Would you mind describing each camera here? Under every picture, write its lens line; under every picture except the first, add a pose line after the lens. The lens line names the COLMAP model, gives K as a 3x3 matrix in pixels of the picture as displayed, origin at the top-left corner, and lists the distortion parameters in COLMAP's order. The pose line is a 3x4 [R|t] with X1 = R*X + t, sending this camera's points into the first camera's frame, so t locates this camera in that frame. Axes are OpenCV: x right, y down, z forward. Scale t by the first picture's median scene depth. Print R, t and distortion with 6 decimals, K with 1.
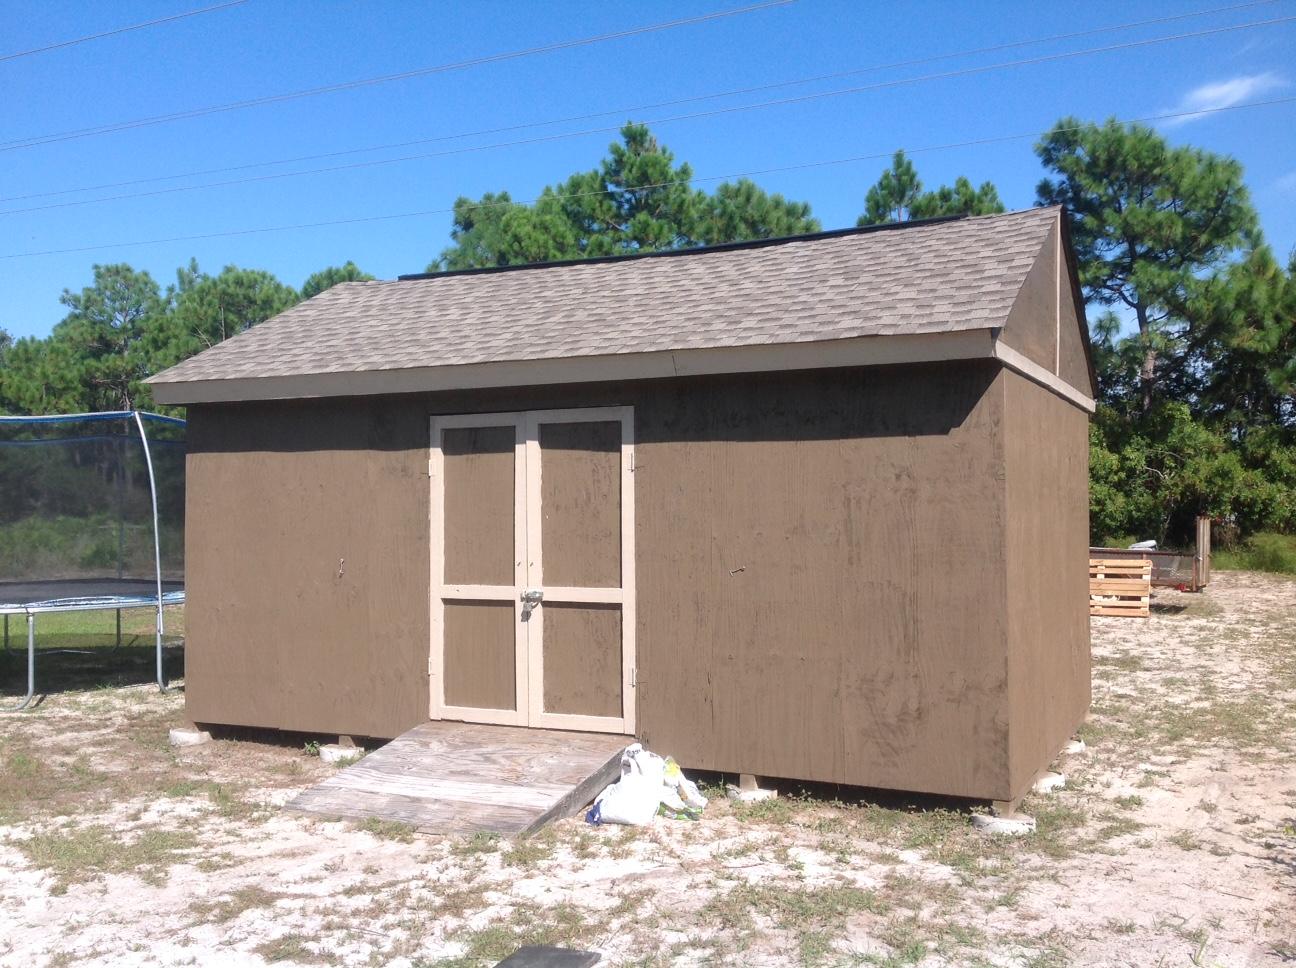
lens RADIAL K [[1311.9, 0, 648.3], [0, 1311.9, 486.1], [0, 0, 1]] dist [0.000329, 0.000000]
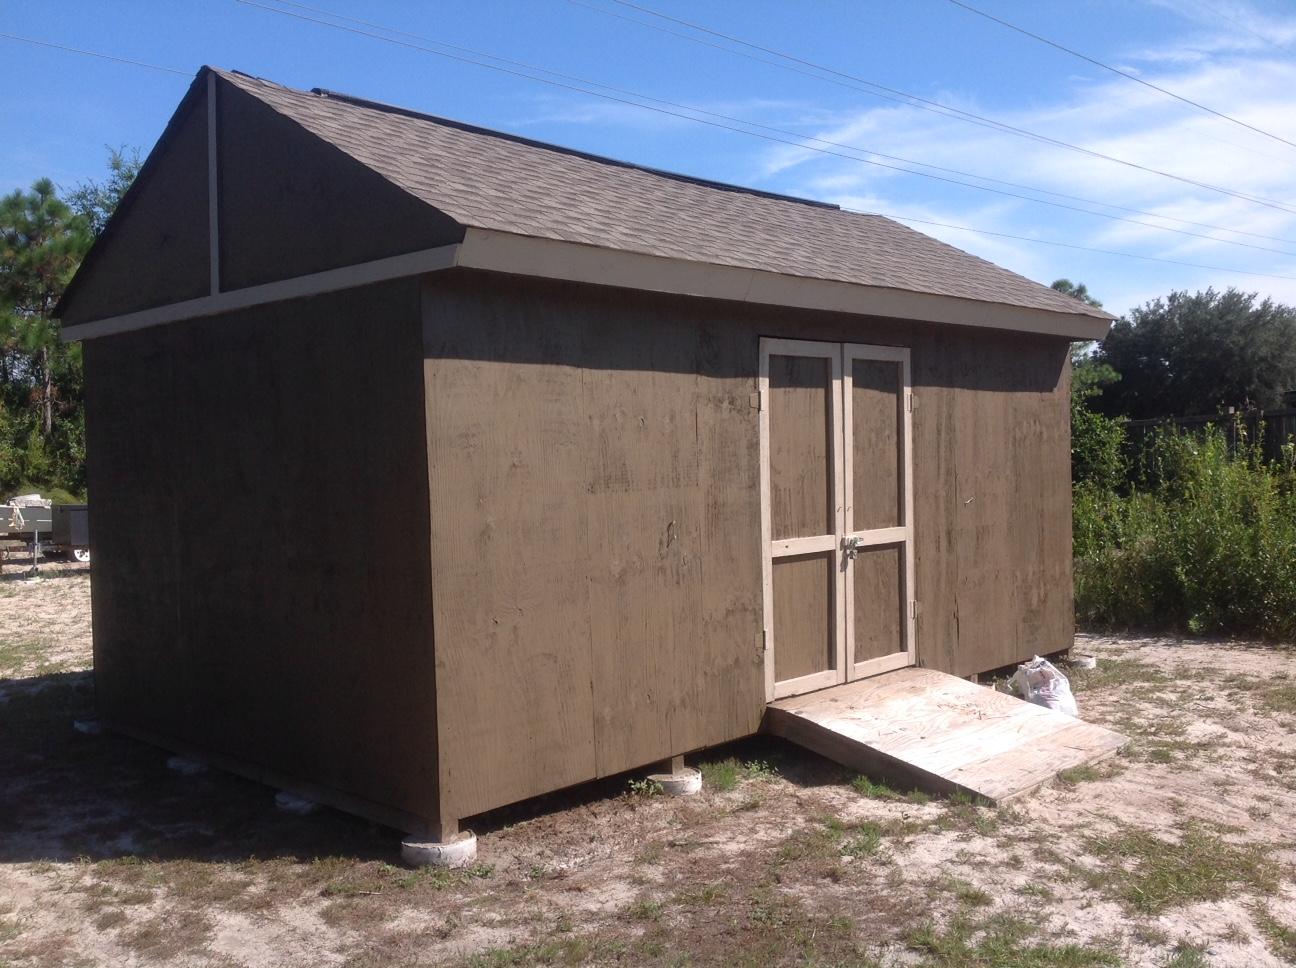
lens RADIAL K [[1311.9, 0, 649.2], [0, 1311.9, 482.9], [0, 0, 1]] dist [0.000329, 0.000000]
pose [[0.281274, -0.040928, 0.958754, -1.016838], [-0.030346, 0.998211, 0.051515, -0.003359], [-0.959148, -0.043584, 0.279529, 0.871175]]
